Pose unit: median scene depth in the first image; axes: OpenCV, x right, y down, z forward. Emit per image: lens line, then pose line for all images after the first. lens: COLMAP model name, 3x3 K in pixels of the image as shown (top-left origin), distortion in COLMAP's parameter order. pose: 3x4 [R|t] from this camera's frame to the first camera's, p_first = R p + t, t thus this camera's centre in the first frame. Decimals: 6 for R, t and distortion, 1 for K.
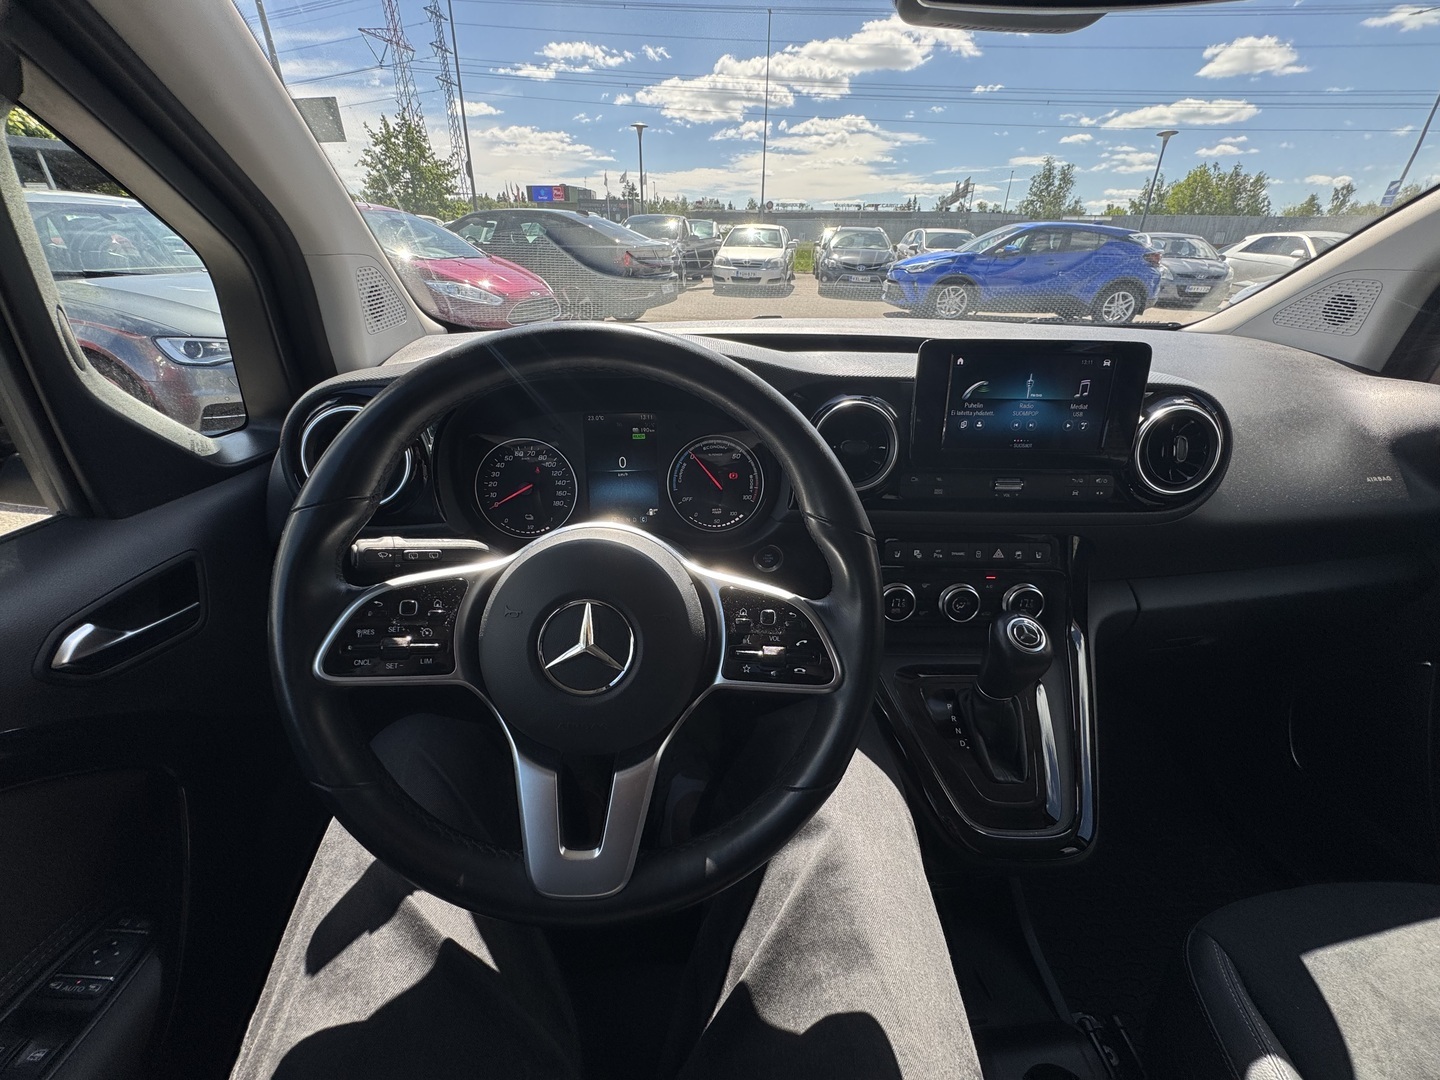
lens RADIAL K [[586.2, 0, 714.6], [0, 586.2, 539.8], [0, 0, 1]] dist [0.004487, -0.000403]
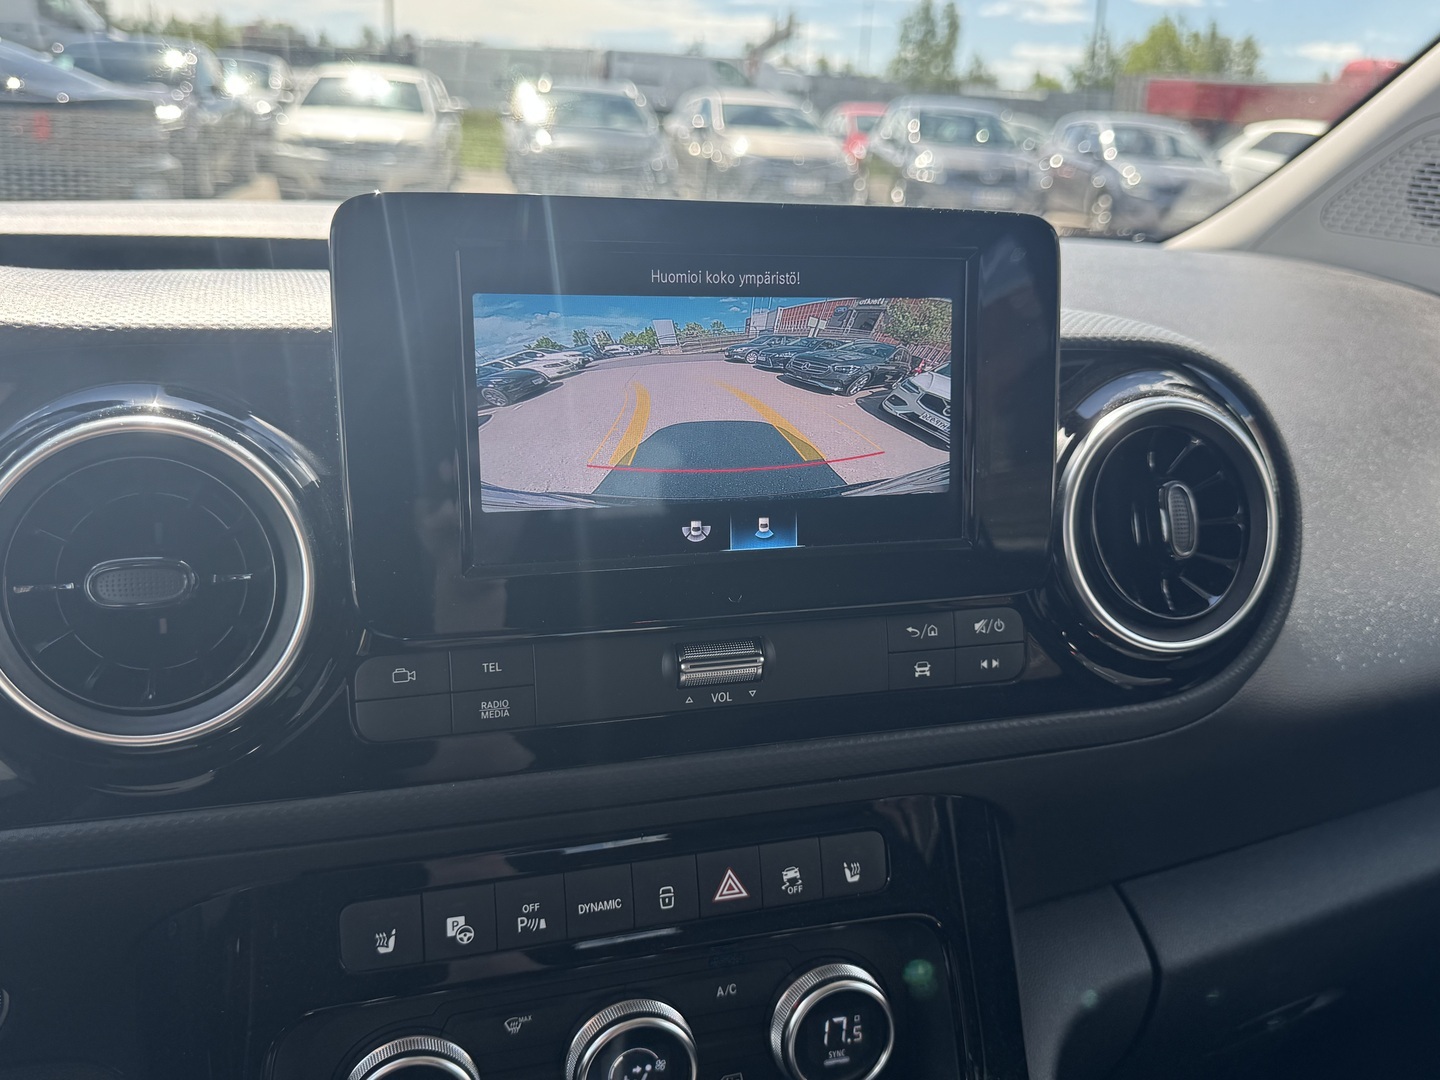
lens RADIAL K [[1298.8, 0, 719.6], [0, 1298.8, 534.1], [0, 0, 1]] dist [0.010590, -0.058664]
pose [[0.953313, -0.059192, 0.296125, 0.290978], [0.104634, 0.984602, -0.140038, -0.062472], [-0.283276, 0.164485, 0.944828, 0.336803]]
